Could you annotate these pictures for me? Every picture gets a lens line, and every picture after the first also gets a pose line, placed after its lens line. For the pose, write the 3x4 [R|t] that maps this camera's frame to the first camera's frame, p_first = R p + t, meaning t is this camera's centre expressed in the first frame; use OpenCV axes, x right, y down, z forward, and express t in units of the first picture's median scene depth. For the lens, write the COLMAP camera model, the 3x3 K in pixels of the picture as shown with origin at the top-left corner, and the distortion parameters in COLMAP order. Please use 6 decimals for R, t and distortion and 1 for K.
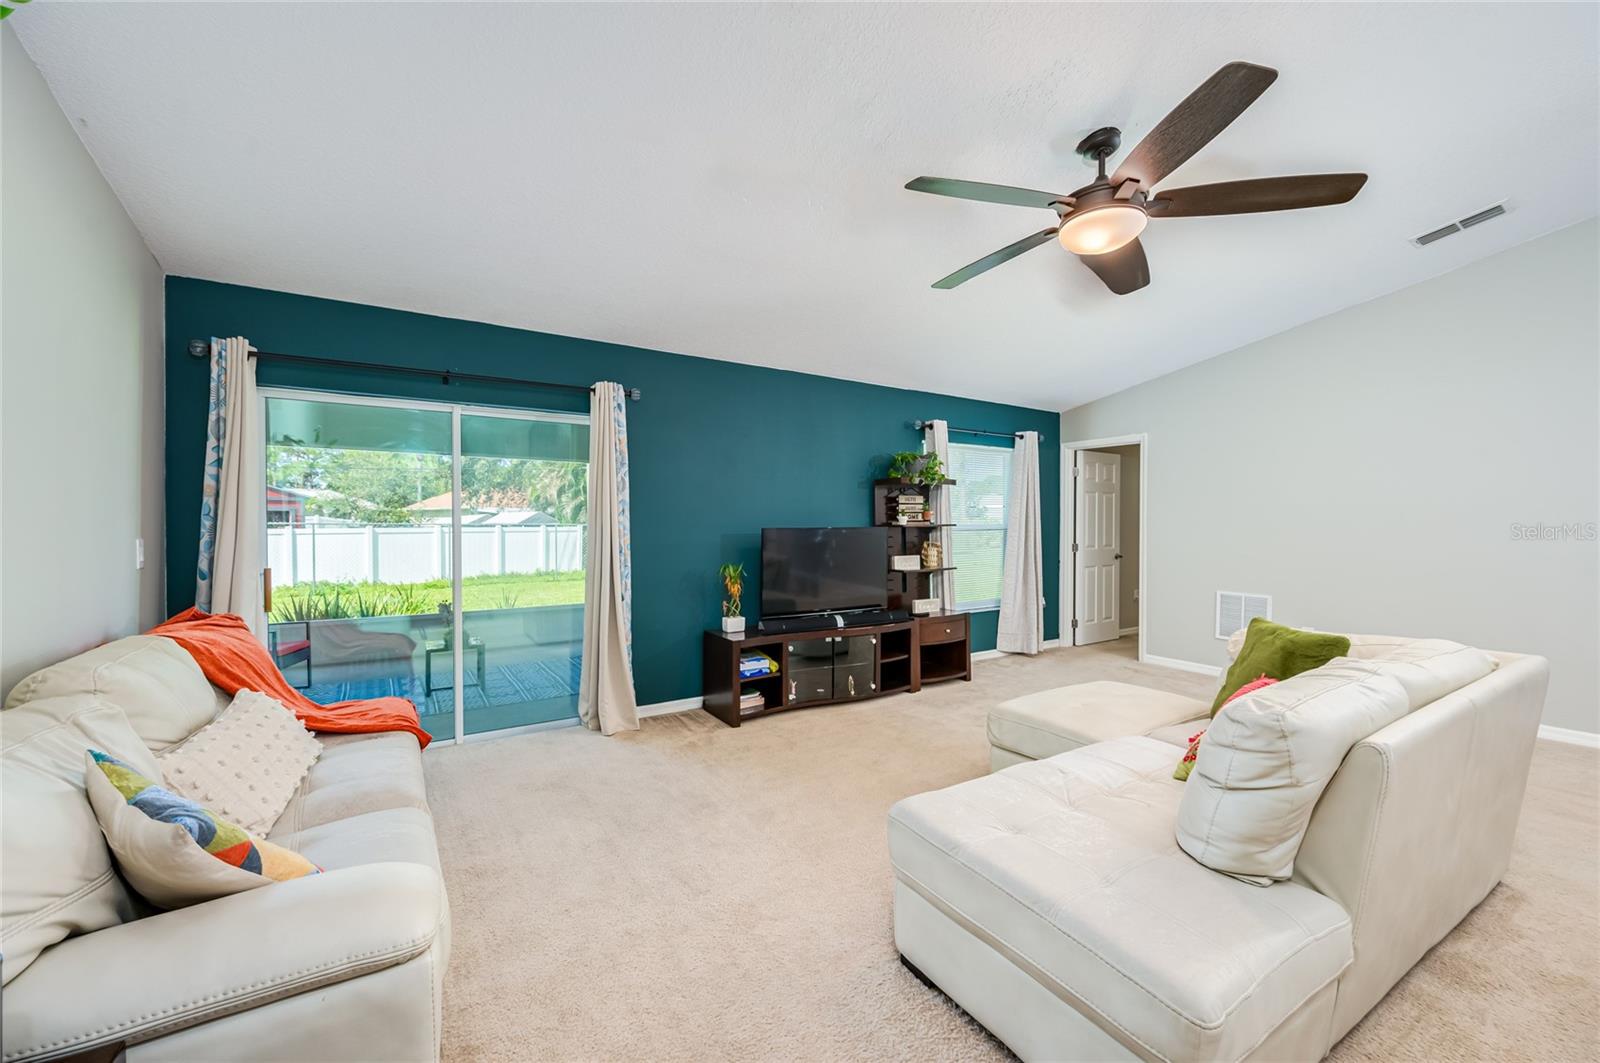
lens RADIAL K [[637.3, 0, 801.4], [0, 637.3, 520.7], [0, 0, 1]] dist [-0.000184, -0.000436]
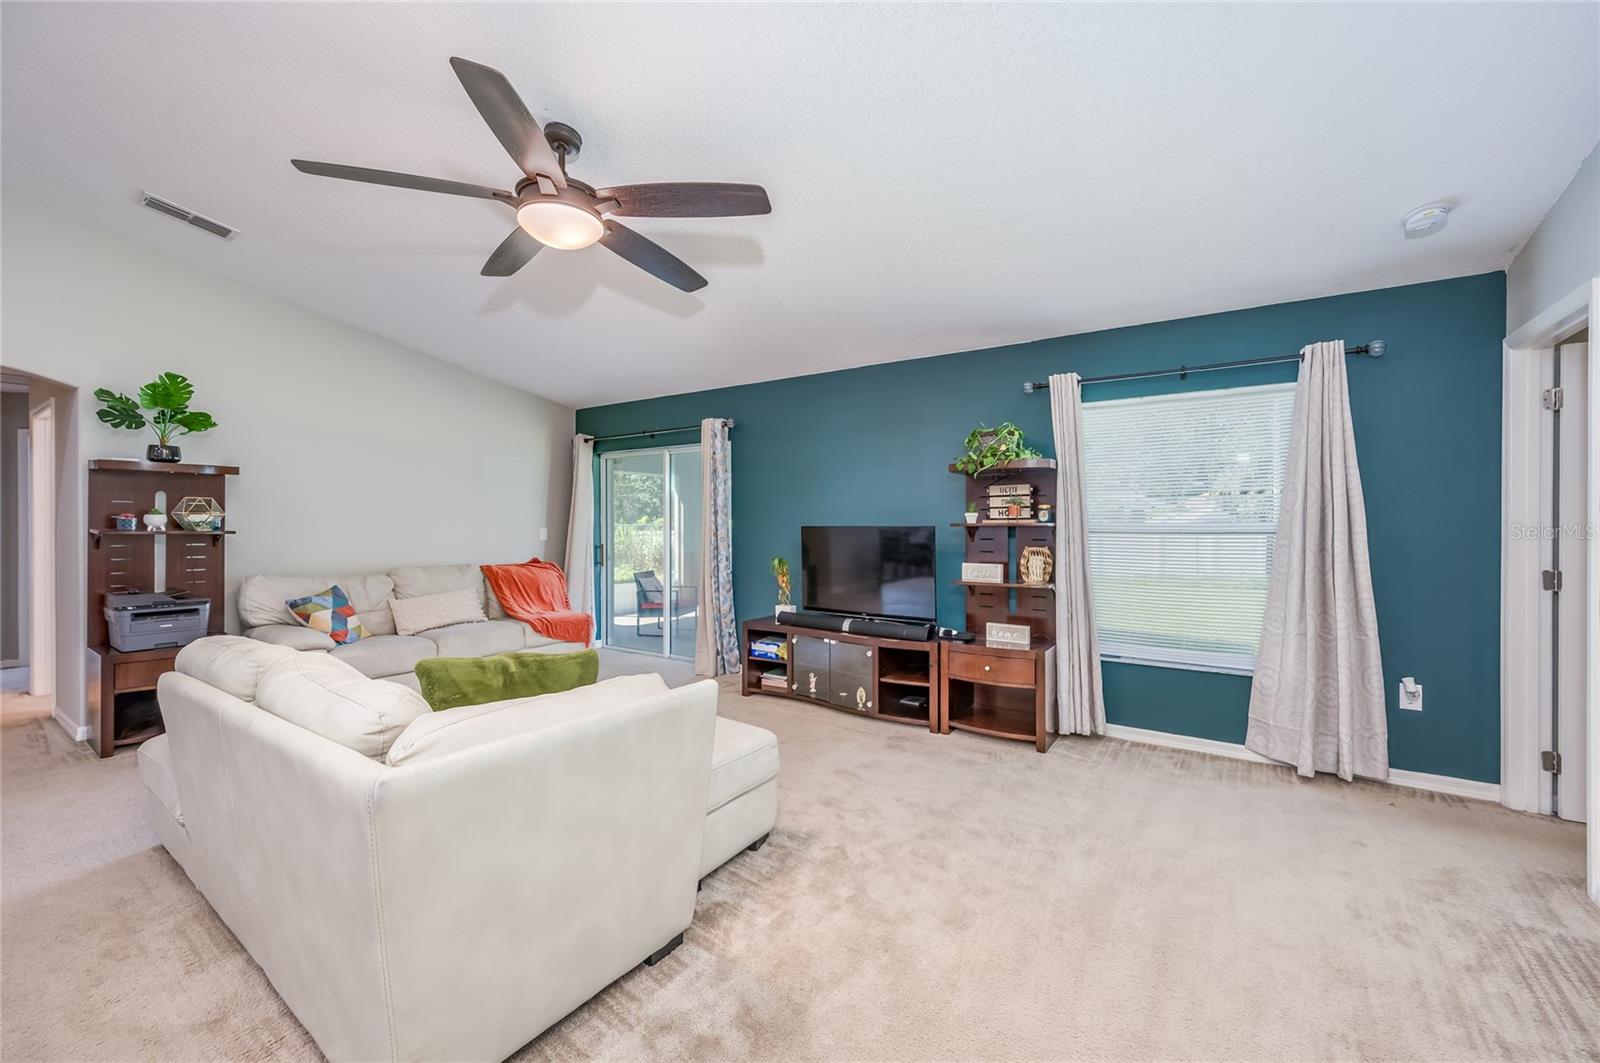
lens RADIAL K [[637.3, 0, 810.7], [0, 637.3, 528.2], [0, 0, 1]] dist [-0.000184, -0.000436]
pose [[0.400422, 0.008434, -0.916292, 0.810399], [0.003959, 0.999932, 0.010934, 0.002636], [0.916322, -0.008006, 0.400362, 0.512359]]
